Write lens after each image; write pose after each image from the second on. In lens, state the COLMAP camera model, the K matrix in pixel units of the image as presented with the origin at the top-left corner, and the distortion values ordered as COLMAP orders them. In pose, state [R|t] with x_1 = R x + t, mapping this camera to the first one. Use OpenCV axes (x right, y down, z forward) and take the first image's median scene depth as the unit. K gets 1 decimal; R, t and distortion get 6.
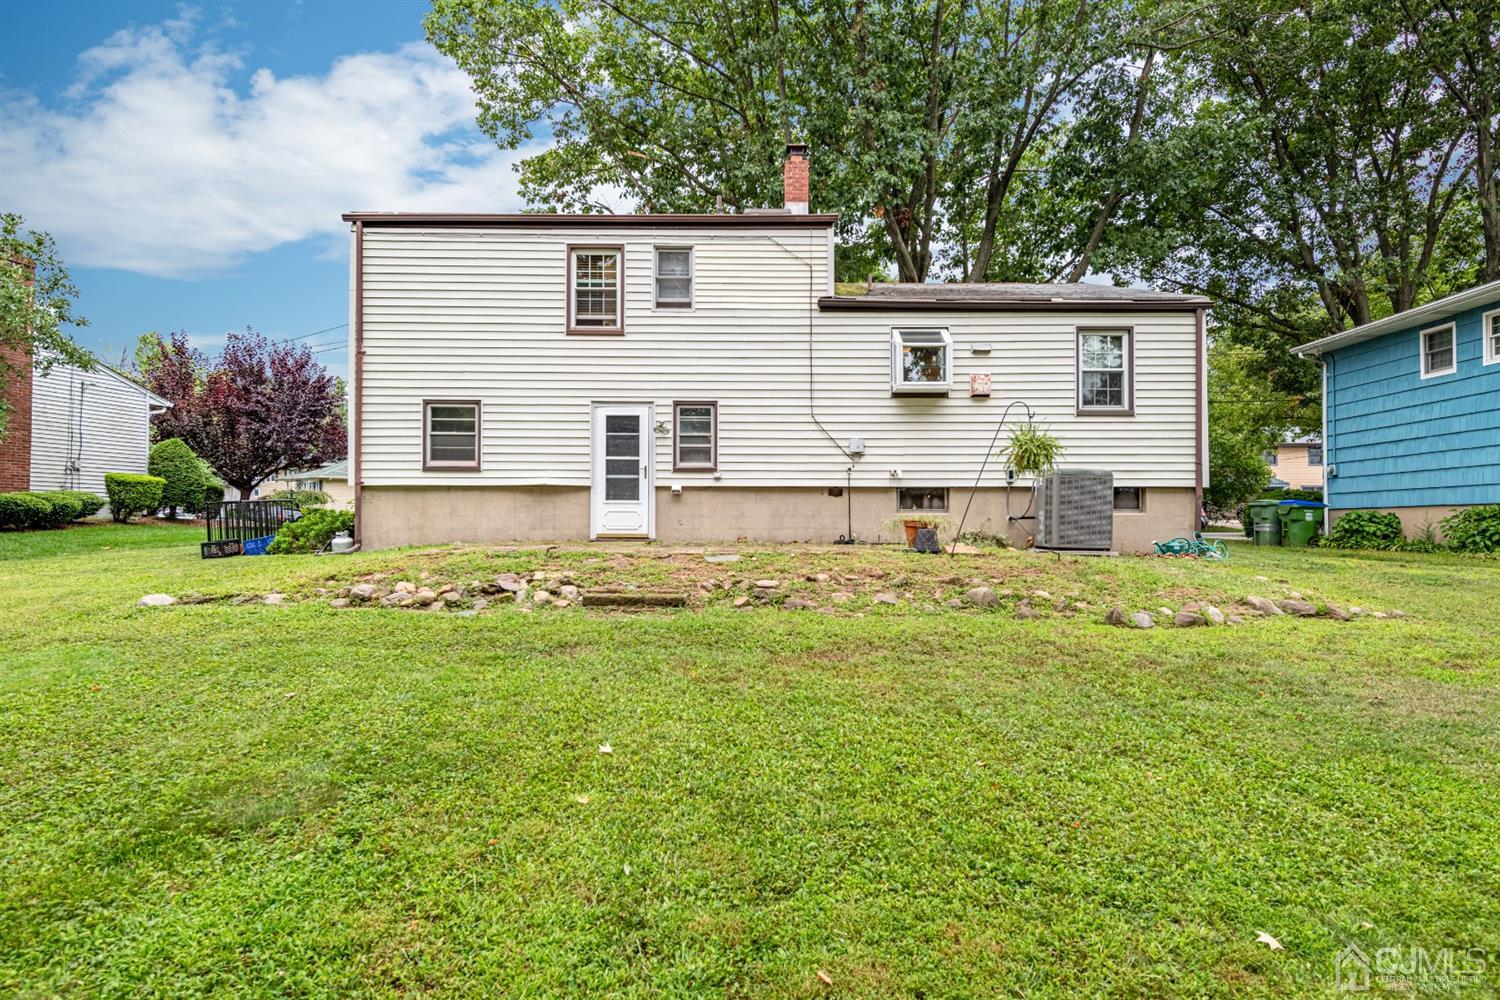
lens RADIAL K [[859.5, 0, 752.6], [0, 859.5, 513.9], [0, 0, 1]] dist [0.009908, 0.000753]
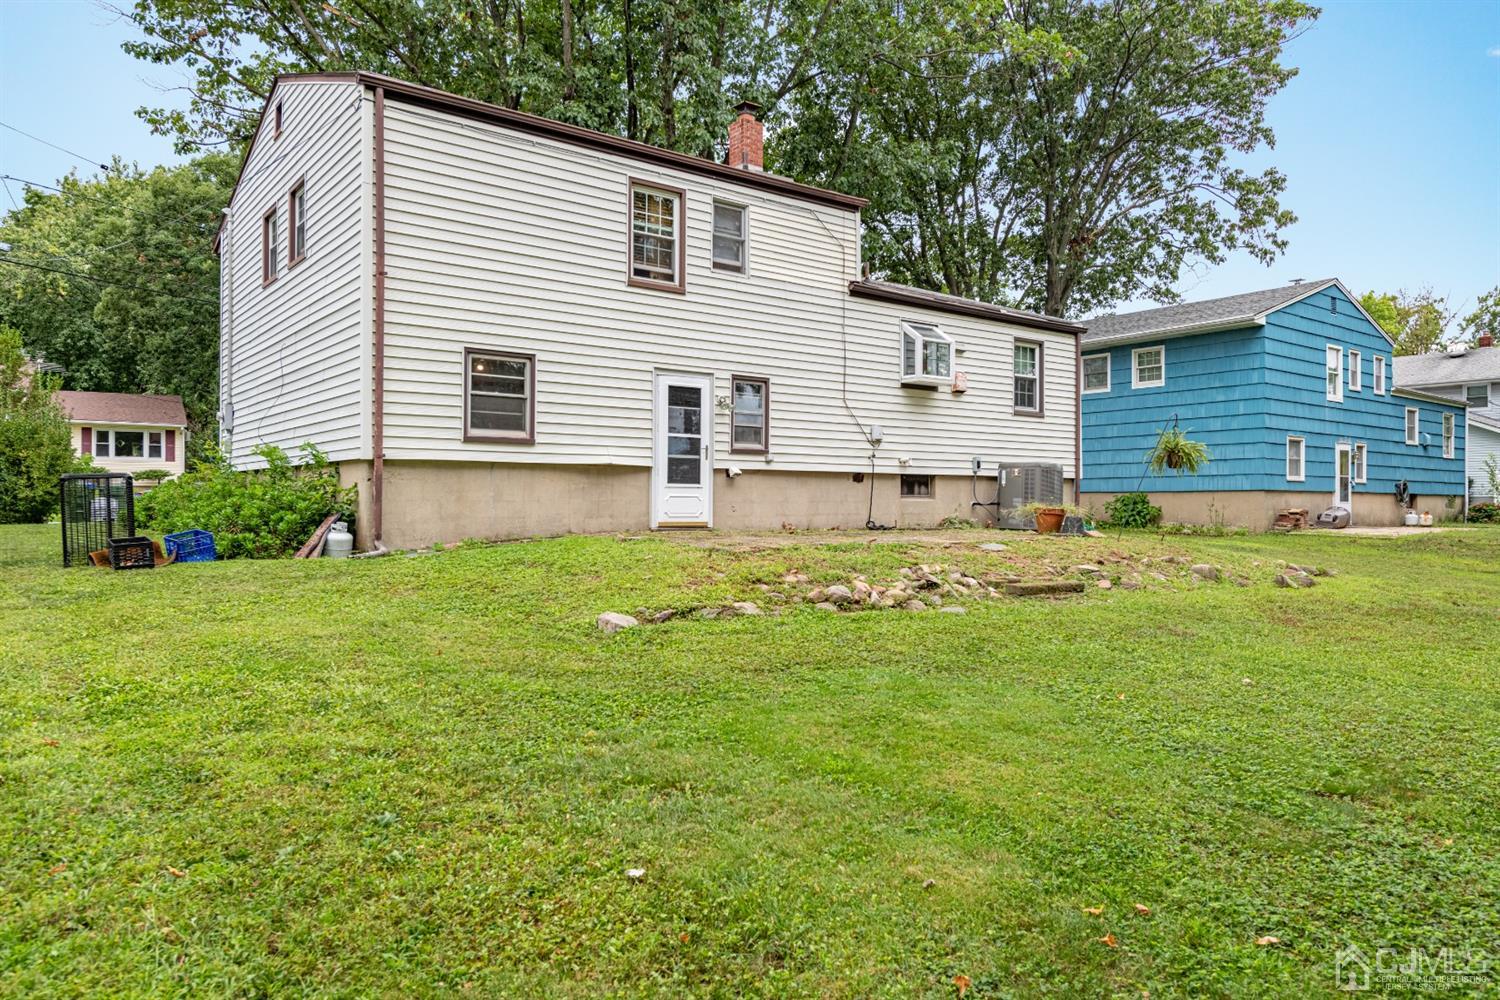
lens RADIAL K [[1004.9, 0, 748.8], [0, 1004.9, 498.1], [0, 0, 1]] dist [0.004607, 0.000511]
pose [[0.793484, 0.002978, 0.608584, -0.719090], [-0.011803, 0.999875, 0.010497, -0.012775], [-0.608476, -0.015513, 0.793420, 0.149045]]
